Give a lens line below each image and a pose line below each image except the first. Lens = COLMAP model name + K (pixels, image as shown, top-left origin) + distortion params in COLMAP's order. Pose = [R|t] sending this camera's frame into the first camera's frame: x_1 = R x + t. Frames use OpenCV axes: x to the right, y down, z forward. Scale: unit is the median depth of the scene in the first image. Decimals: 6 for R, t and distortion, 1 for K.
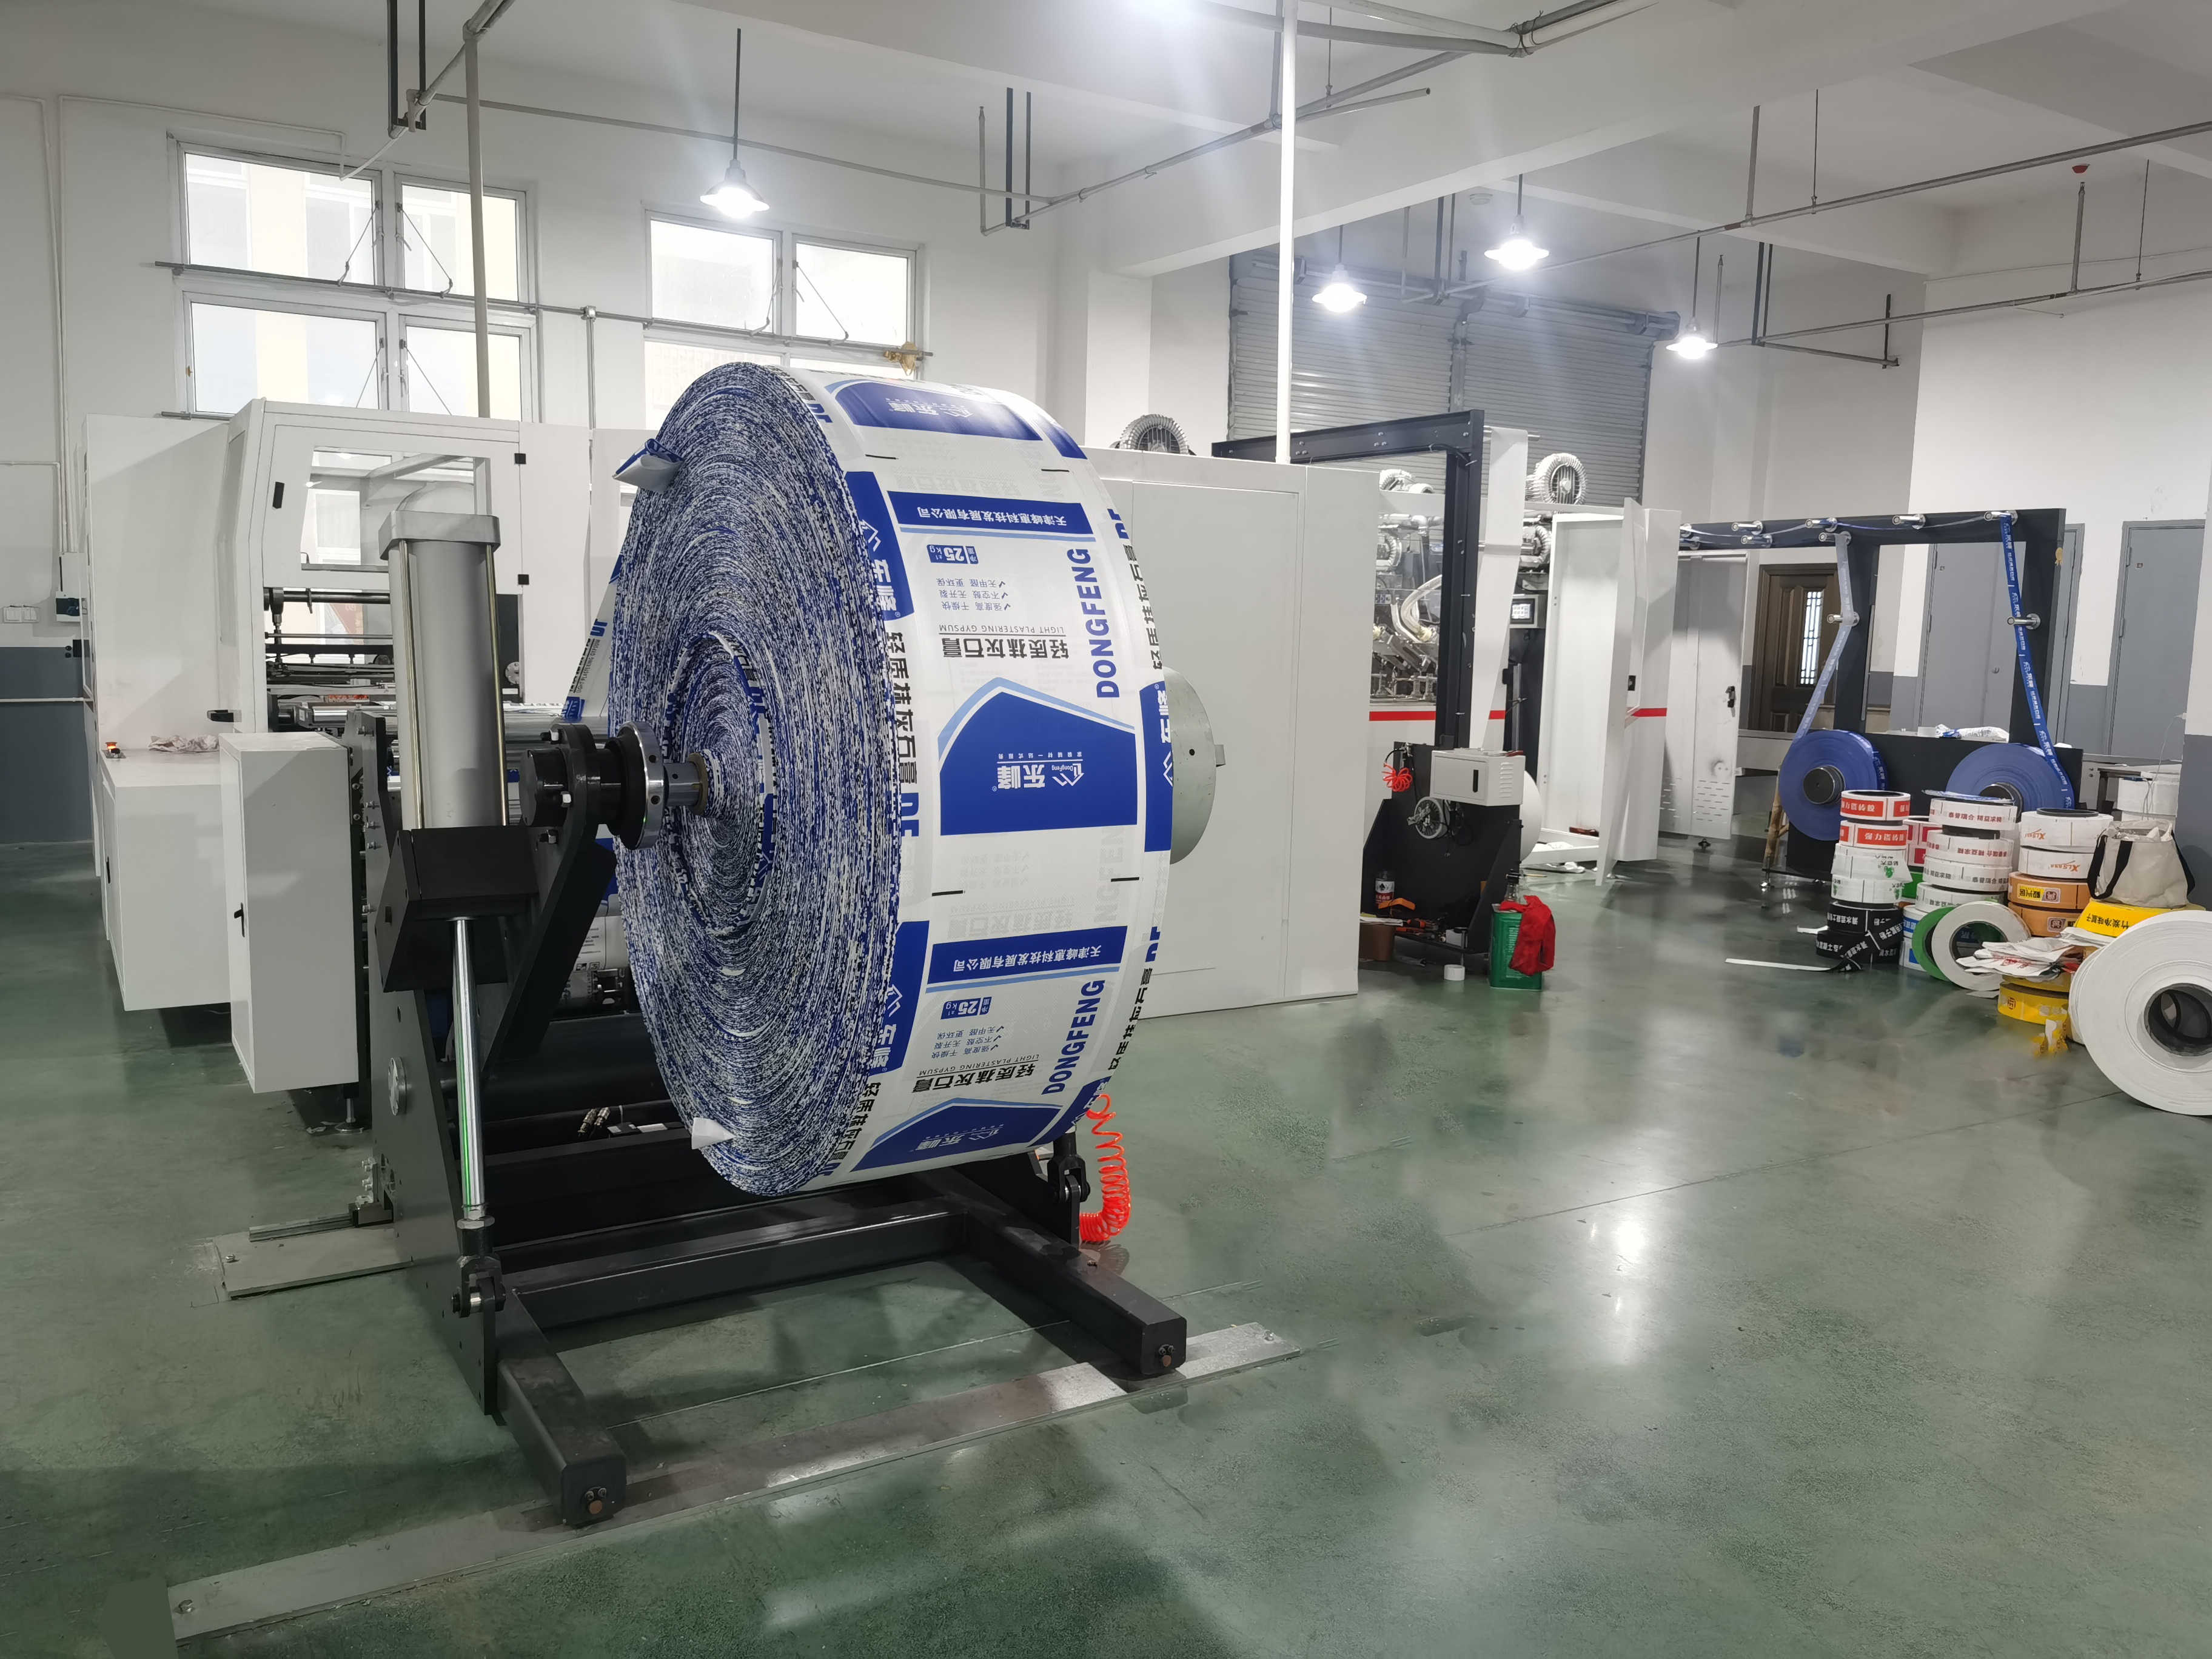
lens RADIAL K [[1700.4, 0, 1120.0], [0, 1700.4, 831.6], [0, 0, 1]] dist [0.051622, -0.004323]
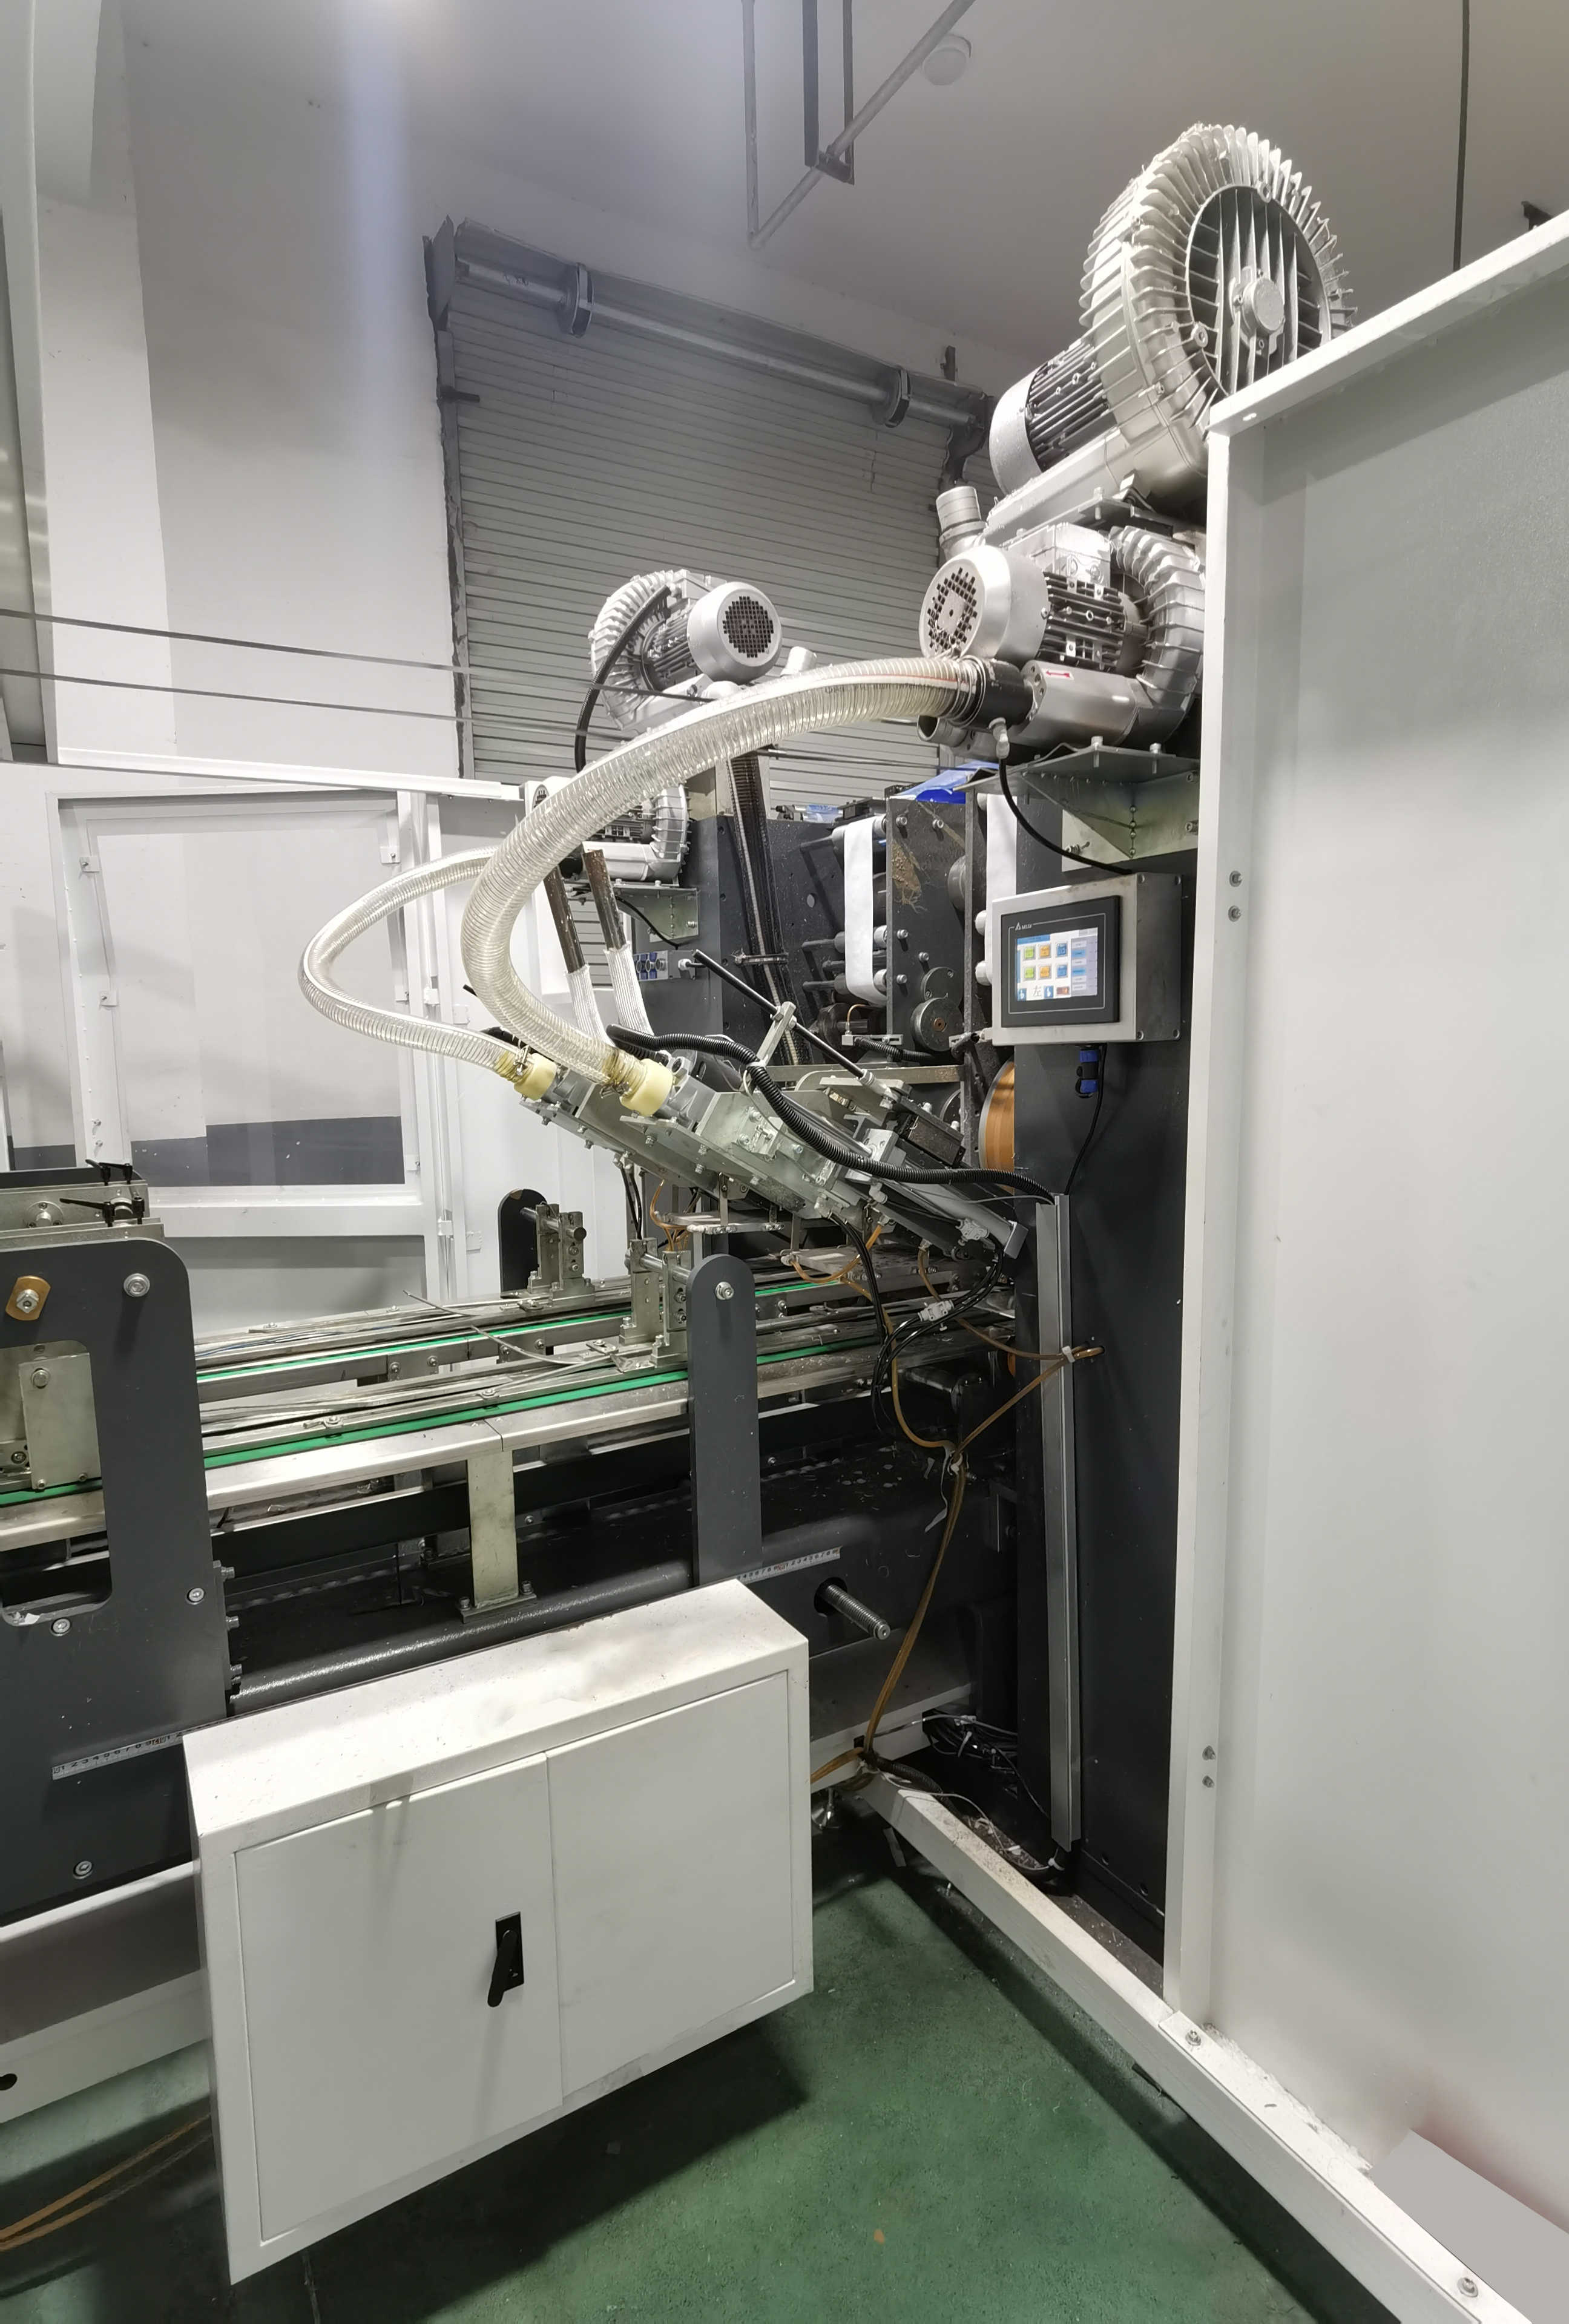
lens RADIAL K [[1201.5, 0, 777.6], [0, 1201.5, 1169.6], [0, 0, 1]] dist [-0.000578, 0.008528]
pose [[0.999185, -0.038057, -0.013470, 0.201343], [0.038123, 0.999262, 0.004623, -0.105815], [0.013284, -0.005133, 0.999899, 0.851343]]
